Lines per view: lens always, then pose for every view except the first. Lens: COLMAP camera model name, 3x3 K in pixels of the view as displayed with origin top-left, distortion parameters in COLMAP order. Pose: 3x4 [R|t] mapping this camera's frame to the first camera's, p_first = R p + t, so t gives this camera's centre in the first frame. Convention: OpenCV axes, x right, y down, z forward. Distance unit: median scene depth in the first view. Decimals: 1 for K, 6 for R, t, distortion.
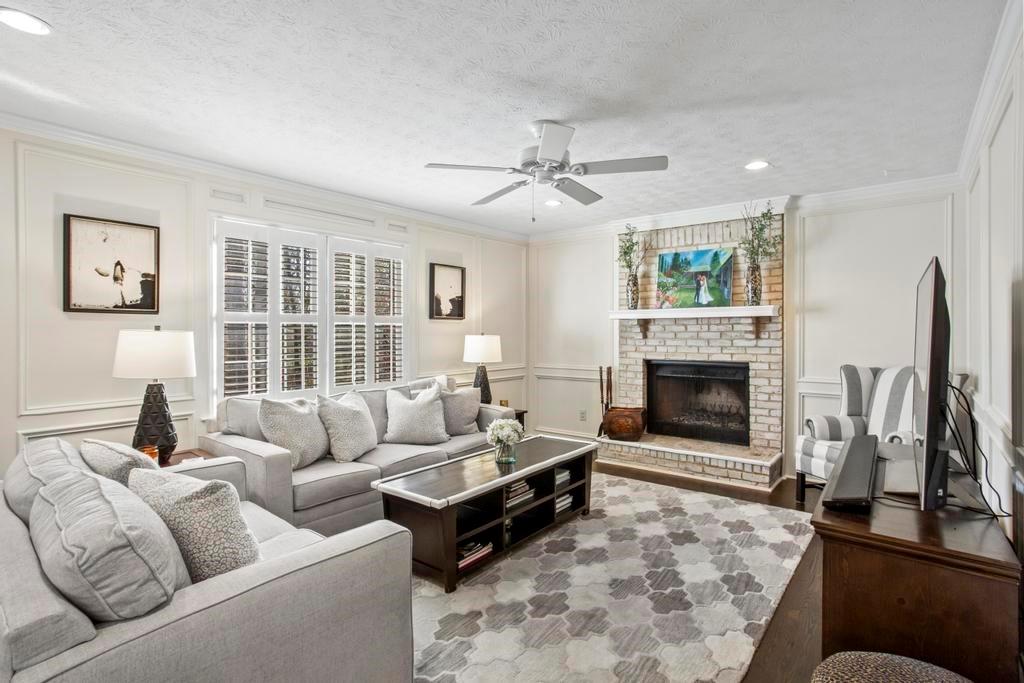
lens RADIAL K [[501.4, 0, 512.0], [0, 501.4, 331.4], [0, 0, 1]] dist [-0.031325, 0.012956]
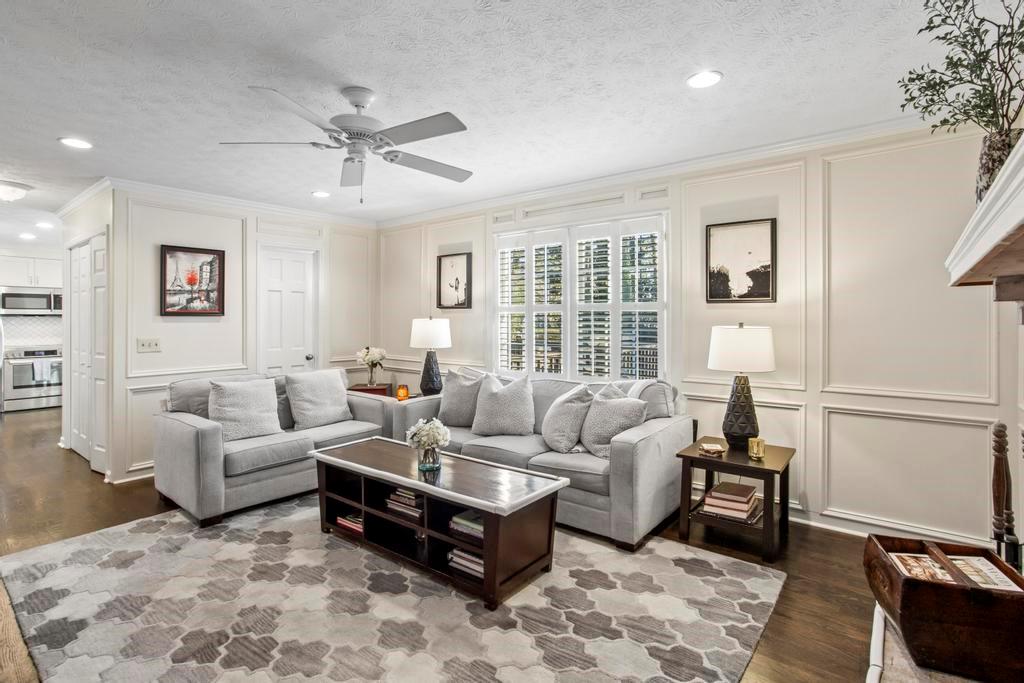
lens RADIAL K [[501.4, 0, 533.5], [0, 501.4, 320.4], [0, 0, 1]] dist [-0.031325, 0.012956]
pose [[0.025658, 0.009488, -0.999626, 0.590649], [0.003087, 0.999949, 0.009570, -0.007730], [0.999666, -0.003331, 0.025627, 0.782763]]
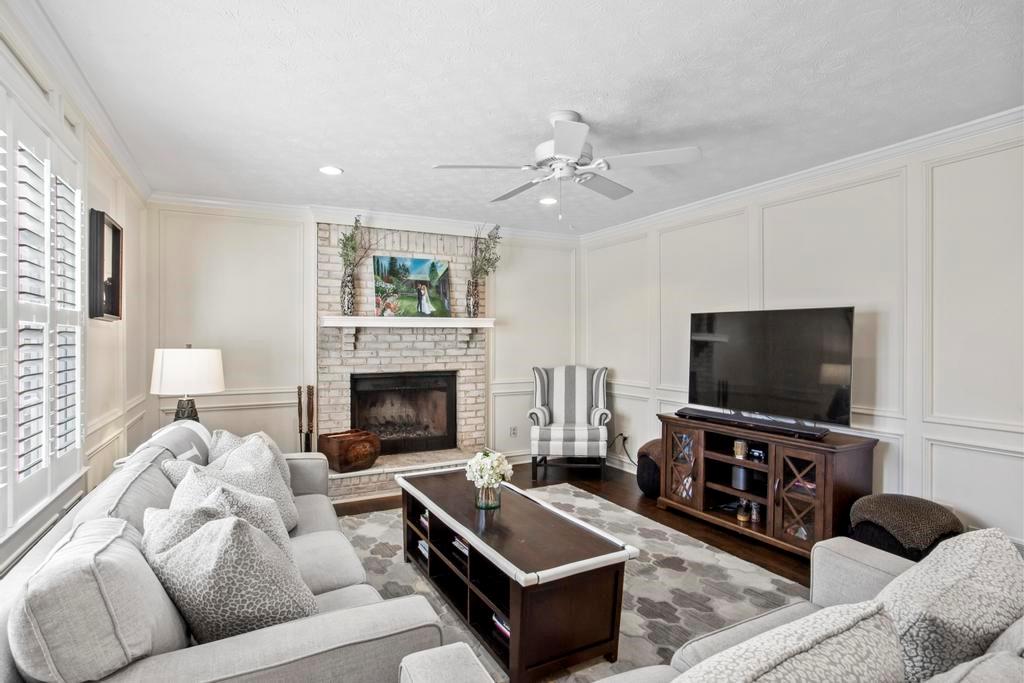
lens RADIAL K [[526.3, 0, 521.3], [0, 526.3, 342.8], [0, 0, 1]] dist [-0.035856, 0.000131]
pose [[0.392012, -0.004113, 0.919951, -0.508051], [0.001014, 0.999991, 0.004039, -0.001148], [-0.919959, -0.000650, 0.392013, 0.420986]]
